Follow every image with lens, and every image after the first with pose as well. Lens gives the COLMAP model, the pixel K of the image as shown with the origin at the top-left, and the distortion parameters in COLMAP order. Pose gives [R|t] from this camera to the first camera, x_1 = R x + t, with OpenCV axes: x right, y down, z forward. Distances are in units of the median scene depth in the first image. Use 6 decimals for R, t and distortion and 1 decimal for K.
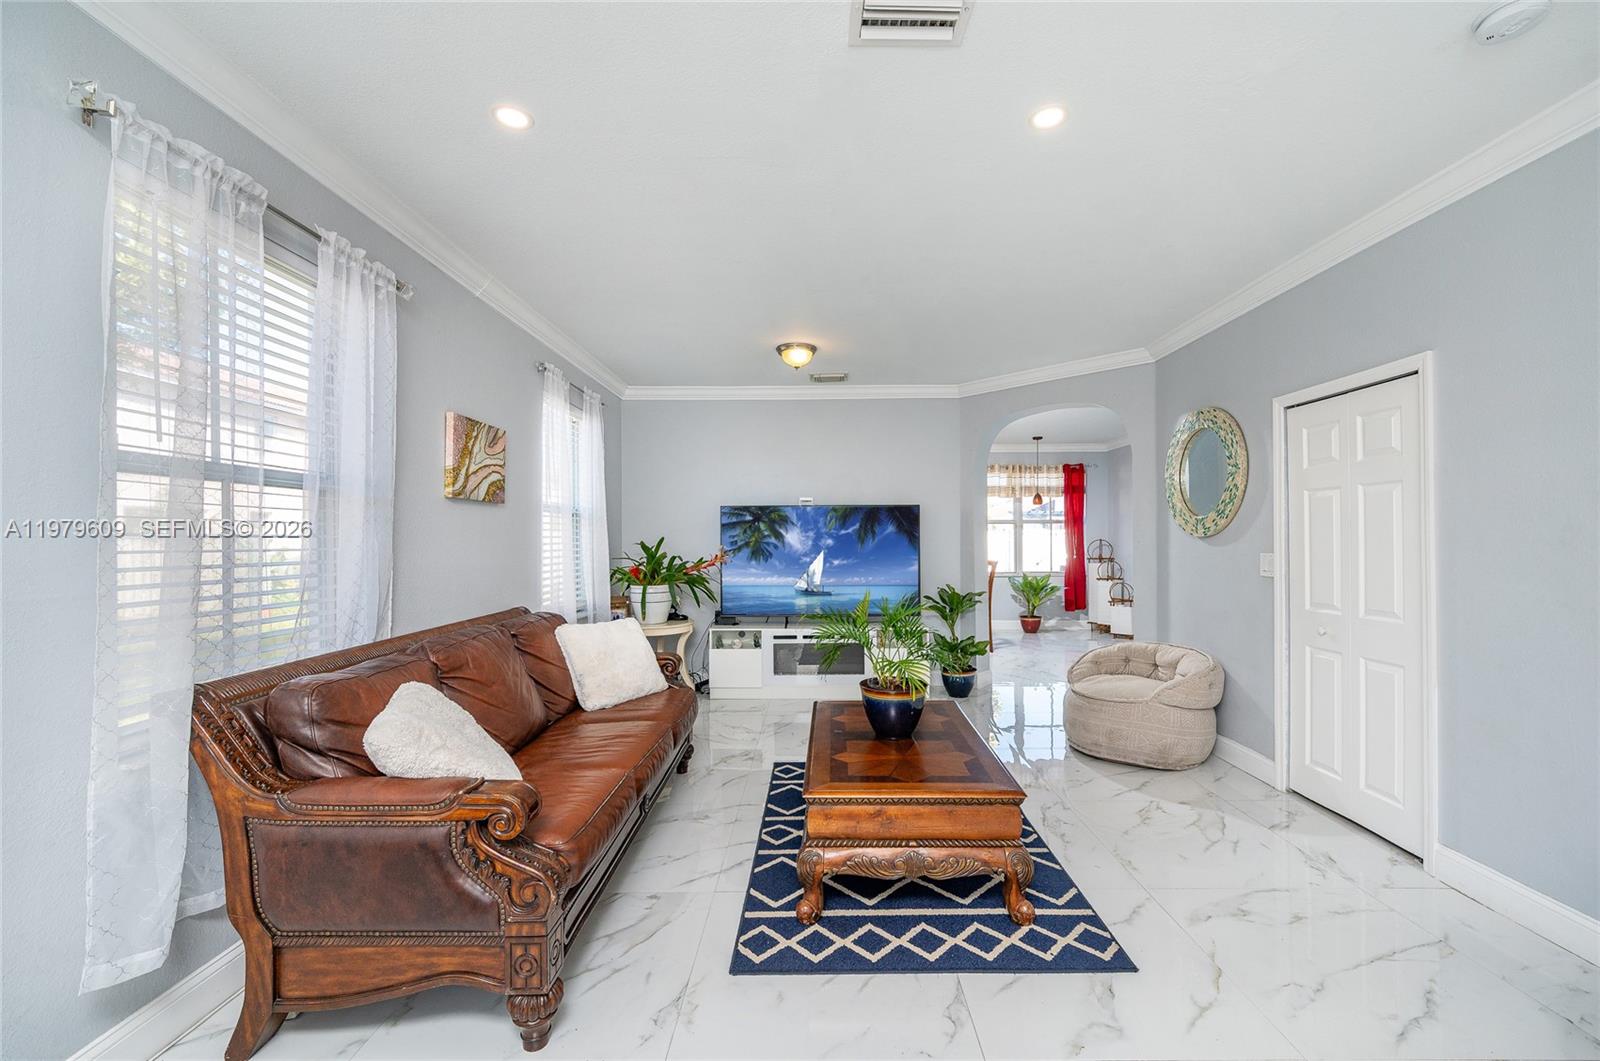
lens RADIAL K [[662.2, 0, 813.7], [0, 662.2, 536.9], [0, 0, 1]] dist [0.000933, 0.000145]
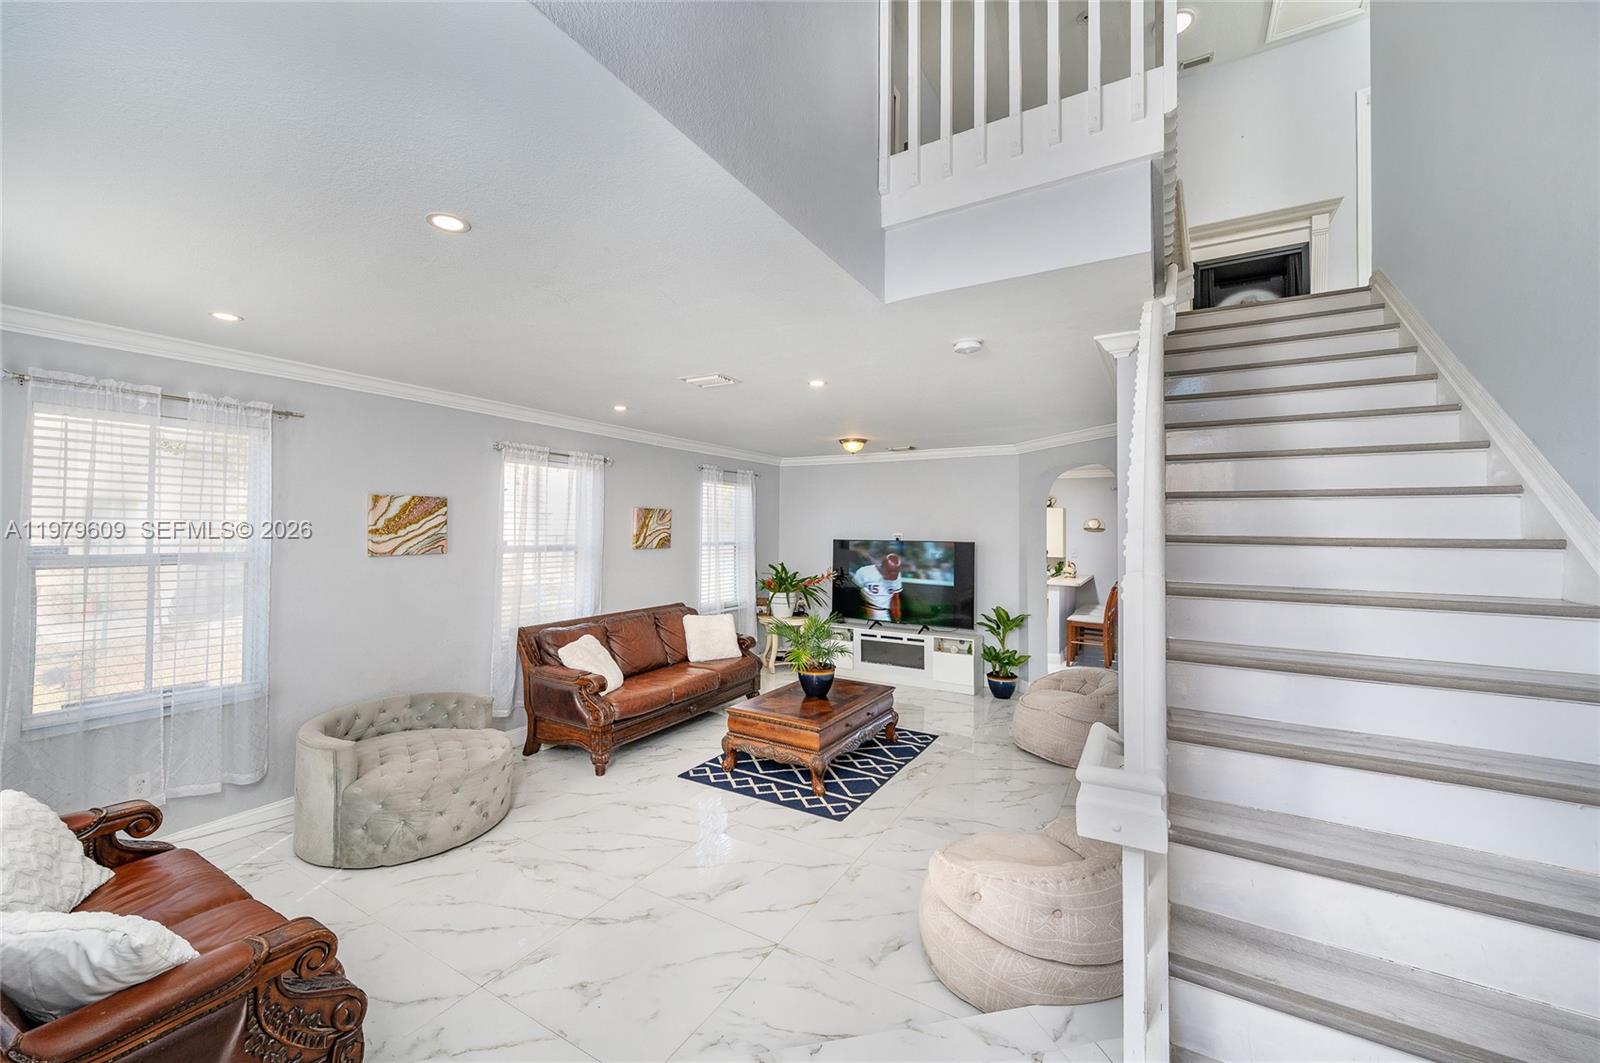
lens RADIAL K [[636.7, 0, 750.1], [0, 636.7, 512.9], [0, 0, 1]] dist [-0.000311, 0.000011]
pose [[0.841274, 0.000631, -0.540608, 0.722227], [-0.012452, 0.999757, -0.018211, -0.122217], [0.540465, 0.022052, 0.841077, -0.419334]]
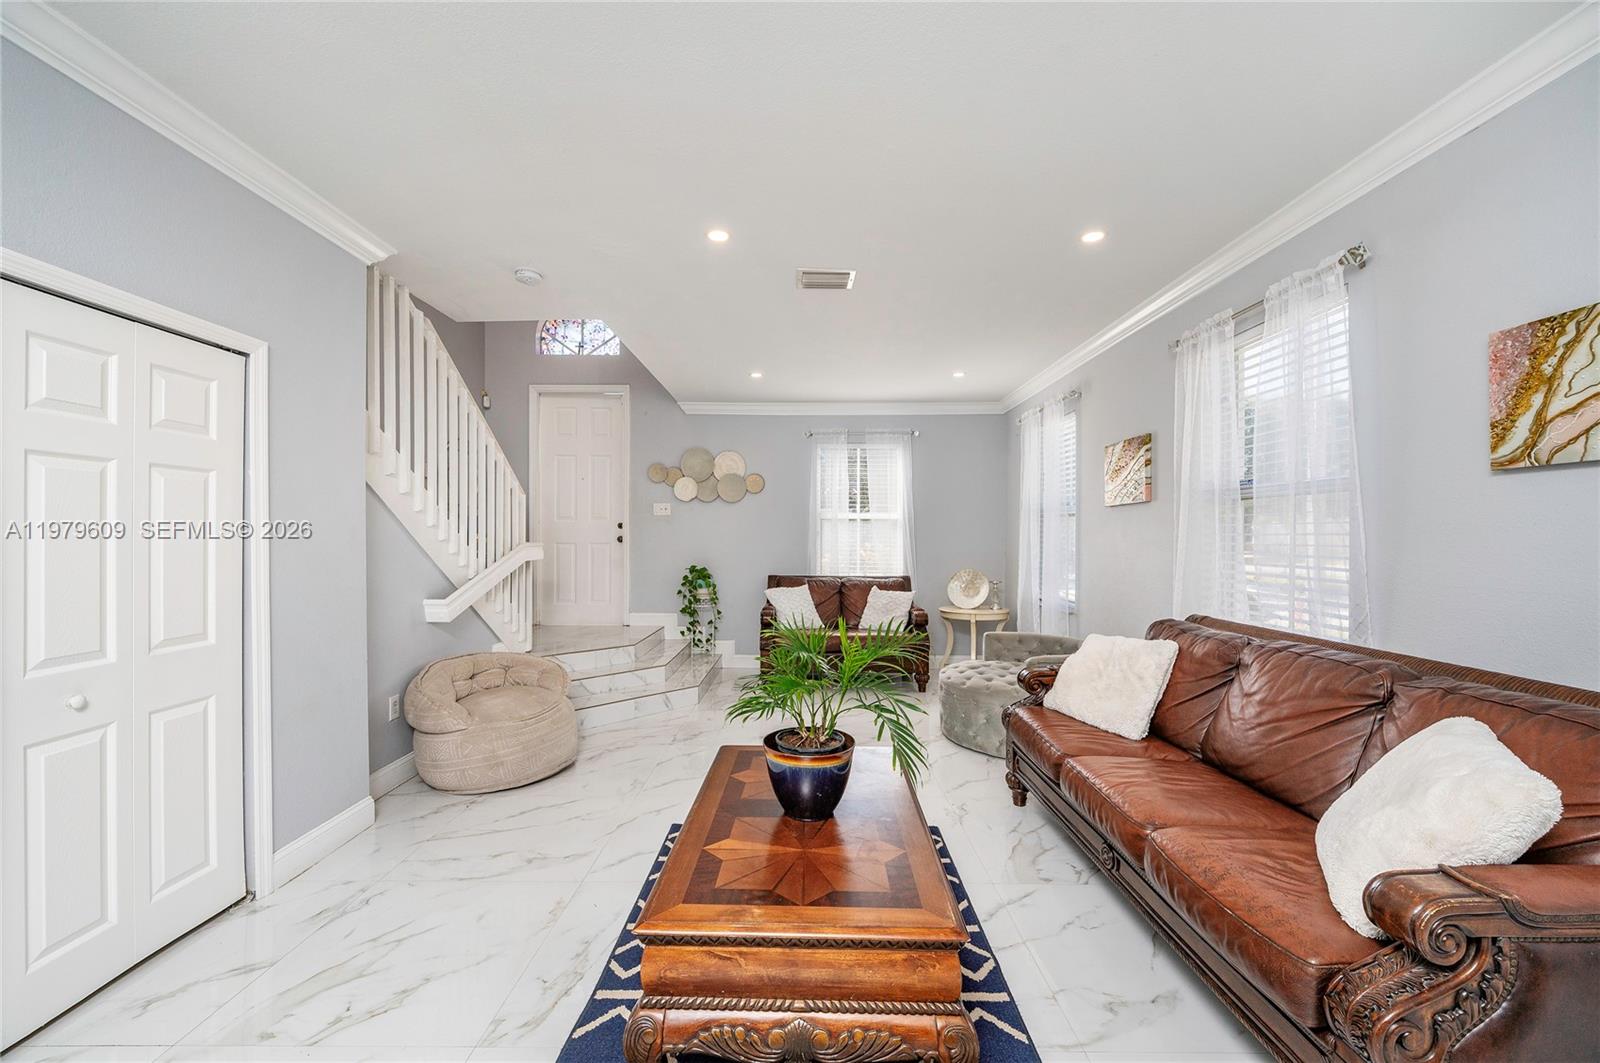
lens RADIAL K [[648.9, 0, 790.3], [0, 648.9, 536.0], [0, 0, 1]] dist [0.000668, 0.000194]
pose [[-0.999759, 0.016506, 0.014451, 0.101265], [0.016463, 0.999860, -0.003059, -0.004775], [-0.014500, -0.002821, -0.999891, 1.416053]]
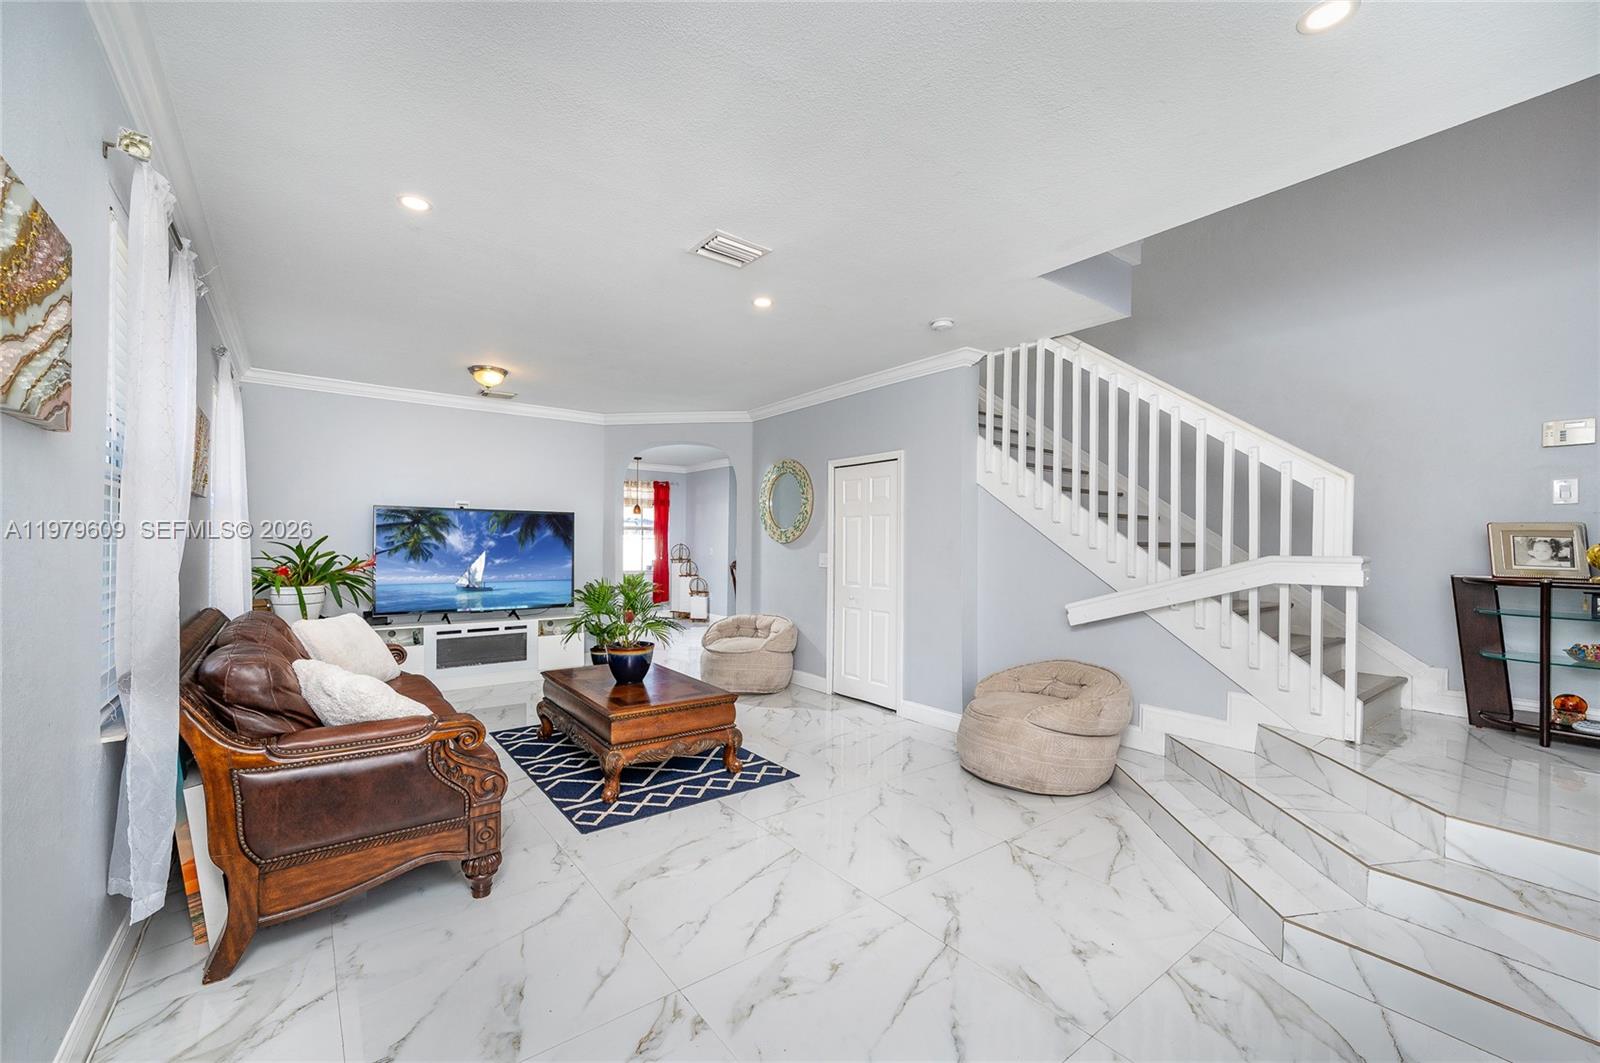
lens RADIAL K [[648.9, 0, 790.3], [0, 648.9, 536.0], [0, 0, 1]] dist [0.000668, 0.000194]
pose [[0.797790, 0.018512, 0.602652, -0.362921], [-0.013872, 0.999828, -0.012348, 0.002909], [-0.602776, 0.001492, 0.797909, -0.247793]]
